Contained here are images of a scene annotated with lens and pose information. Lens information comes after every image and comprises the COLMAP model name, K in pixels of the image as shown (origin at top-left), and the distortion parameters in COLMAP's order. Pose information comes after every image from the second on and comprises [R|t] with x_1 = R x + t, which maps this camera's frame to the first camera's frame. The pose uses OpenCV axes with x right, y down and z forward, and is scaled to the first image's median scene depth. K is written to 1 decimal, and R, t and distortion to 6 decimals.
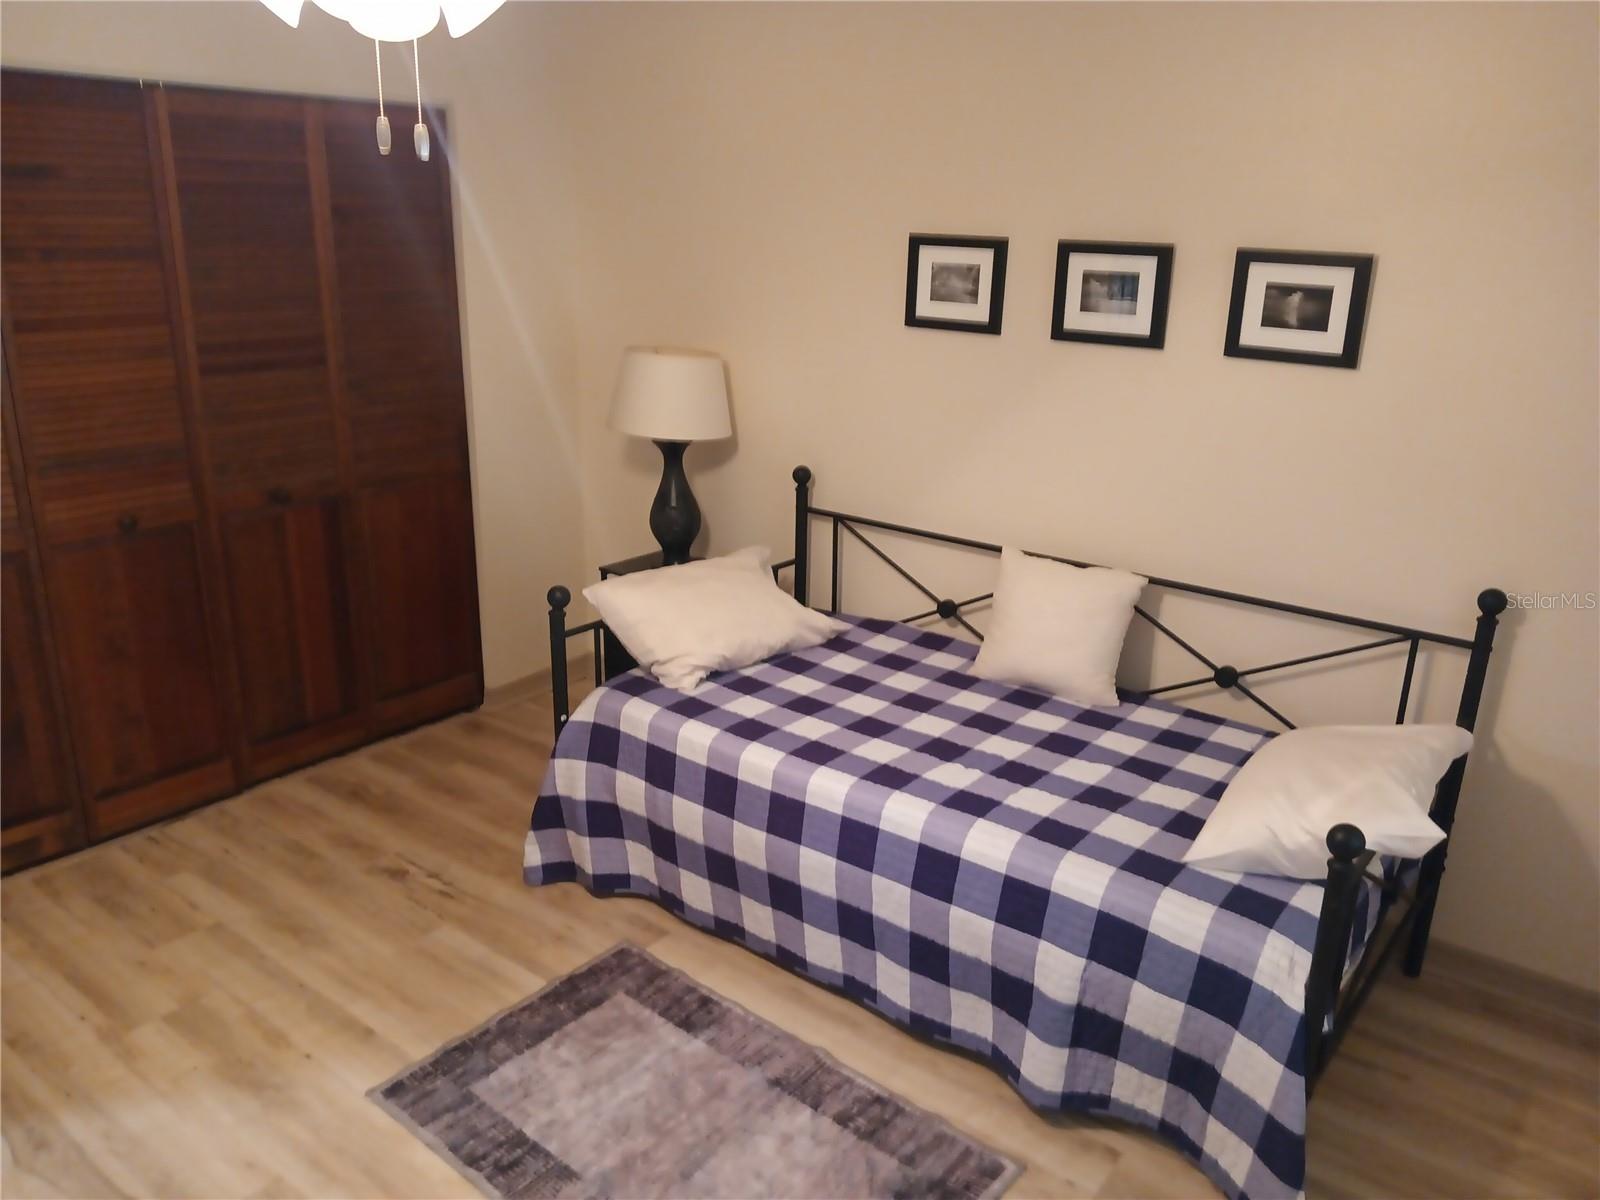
lens RADIAL K [[1215.0, 0, 800.0], [0, 1215.0, 600.0], [0, 0, 1]] dist [0.072088, -0.169214]
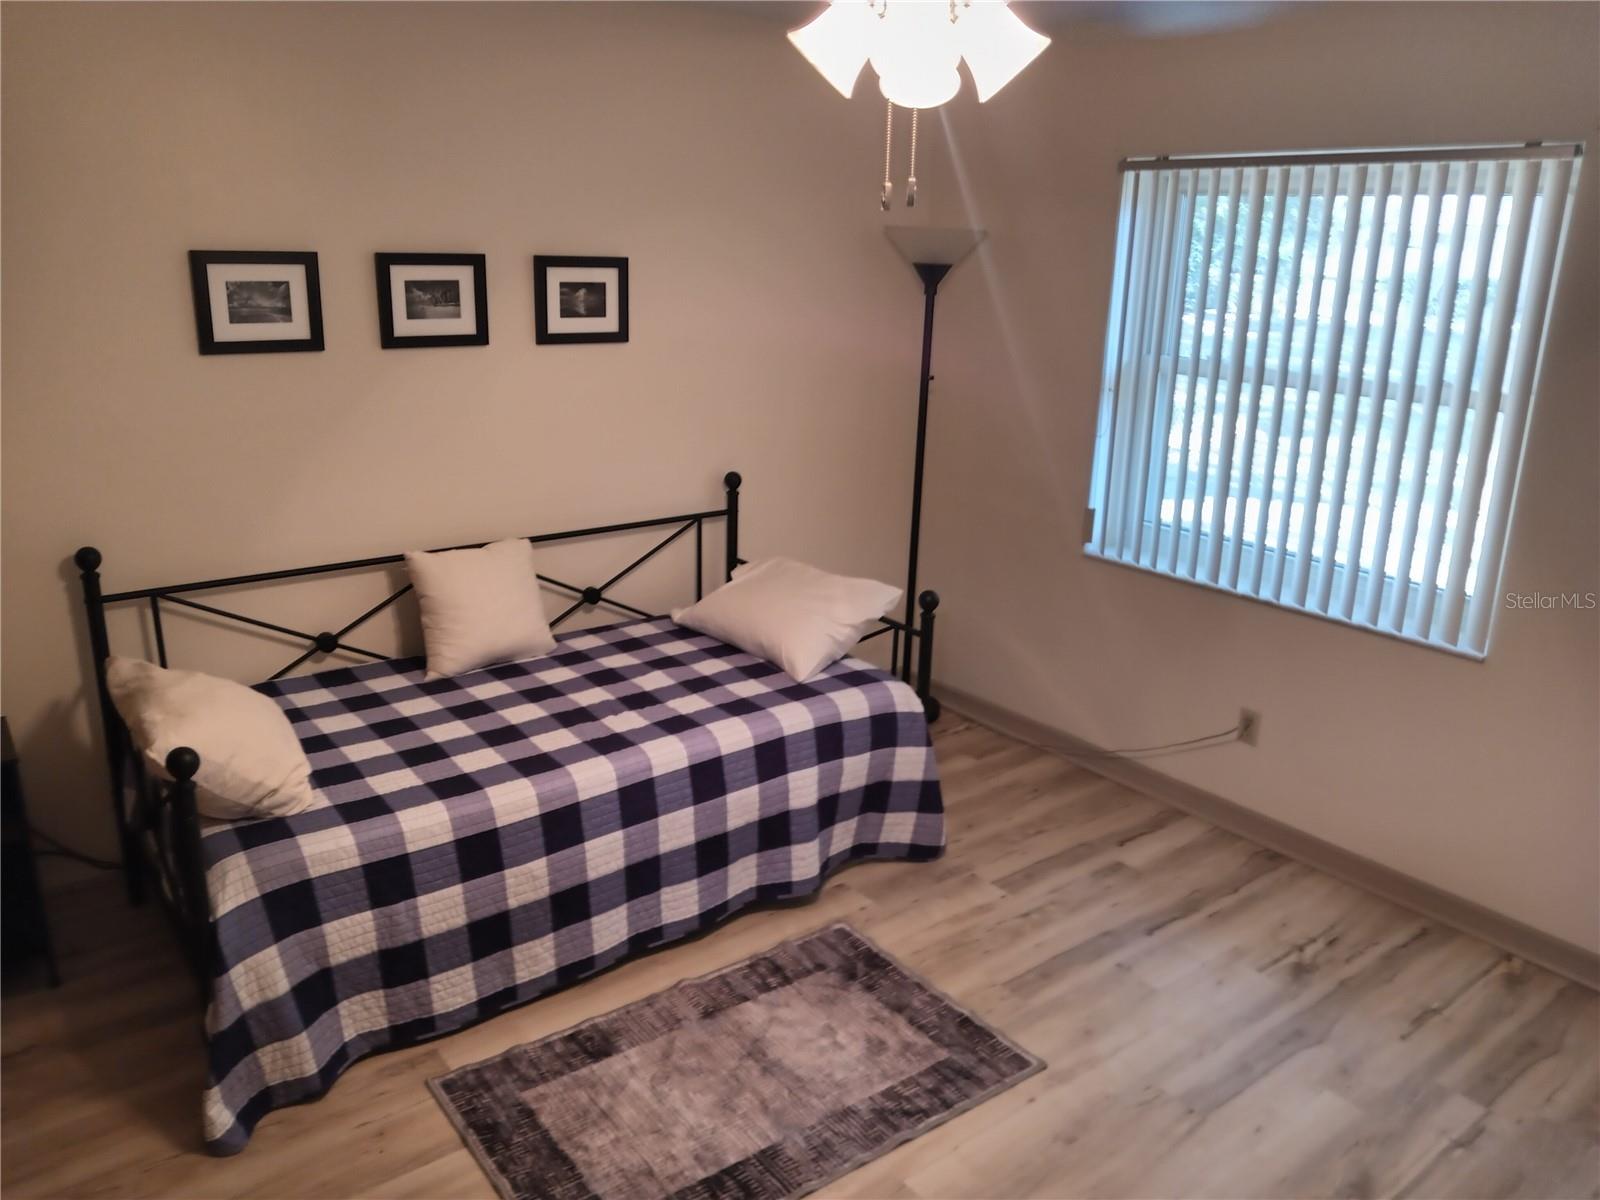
lens RADIAL K [[1241.3, 0, 800.0], [0, 1241.3, 600.0], [0, 0, 1]] dist [0.100959, -0.177183]
pose [[0.238446, -0.294775, 0.925338, -0.793882], [0.281359, 0.932926, 0.224690, -0.162002], [-0.929505, 0.206776, 0.305390, 0.412151]]
